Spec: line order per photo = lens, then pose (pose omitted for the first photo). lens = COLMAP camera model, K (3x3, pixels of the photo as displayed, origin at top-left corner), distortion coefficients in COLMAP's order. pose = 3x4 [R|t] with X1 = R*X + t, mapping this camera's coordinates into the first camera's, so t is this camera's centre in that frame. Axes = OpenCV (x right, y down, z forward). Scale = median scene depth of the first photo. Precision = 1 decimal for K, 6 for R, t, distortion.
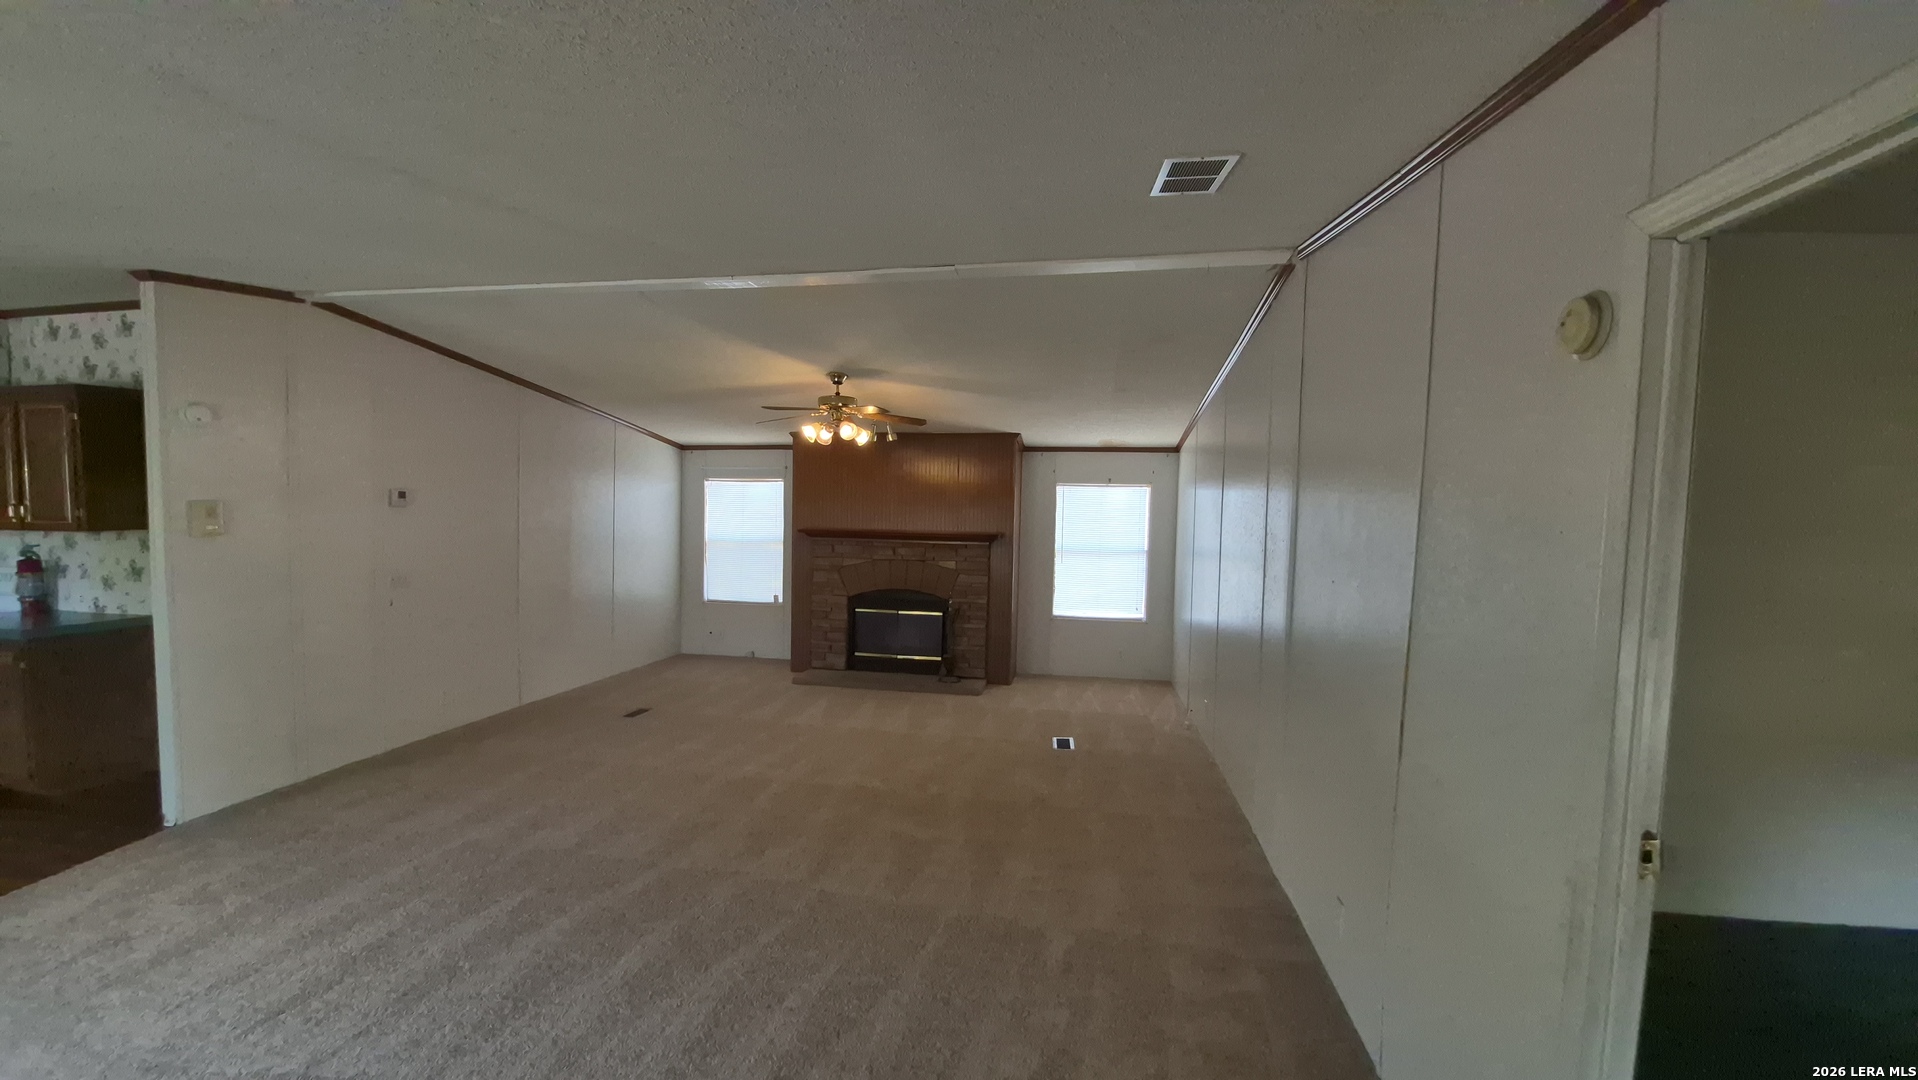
lens RADIAL K [[785.0, 0, 958.9], [0, 785.0, 545.0], [0, 0, 1]] dist [-0.033688, -0.000500]
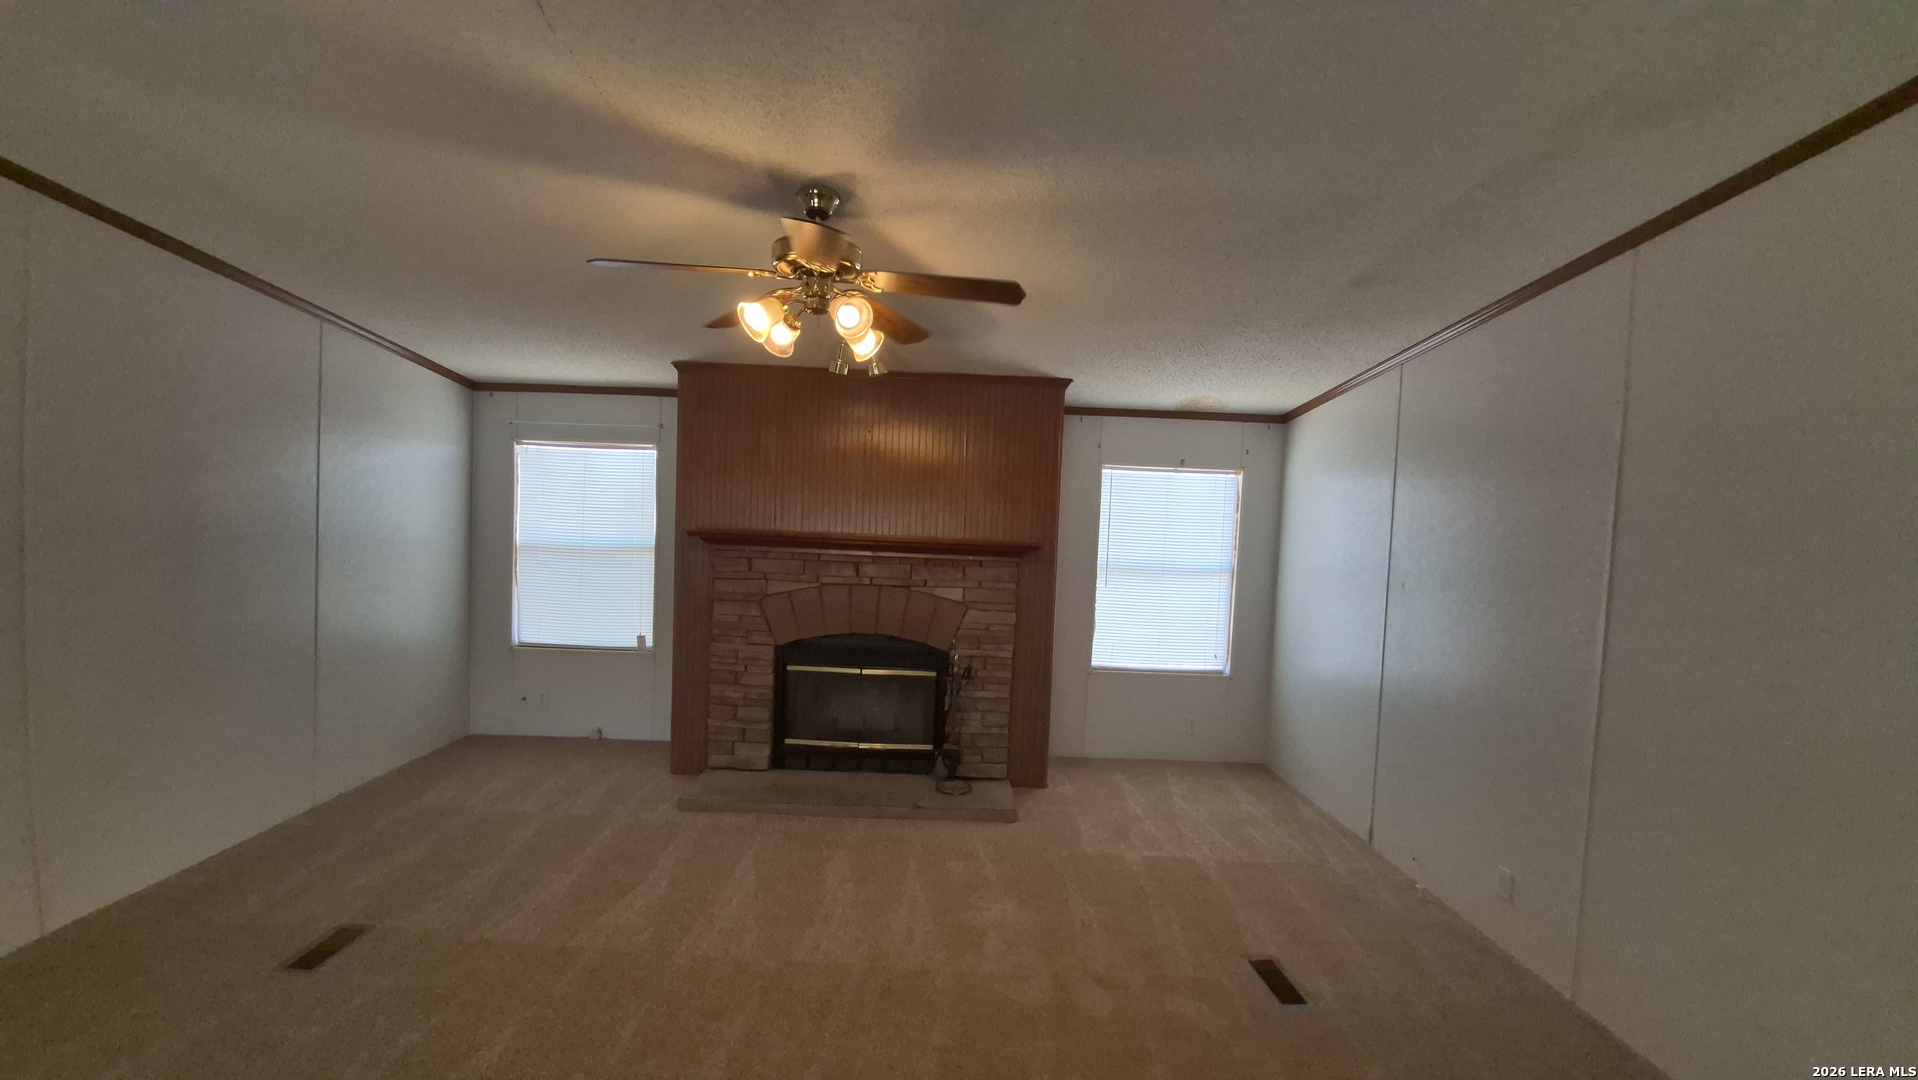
lens RADIAL K [[762.3, 0, 957.2], [0, 762.3, 544.2], [0, 0, 1]] dist [-0.004270, -0.005805]
pose [[0.982062, 0.010119, 0.188287, -0.115344], [-0.012616, 0.999848, 0.012069, -0.019281], [-0.188136, -0.014228, 0.982040, 0.410508]]
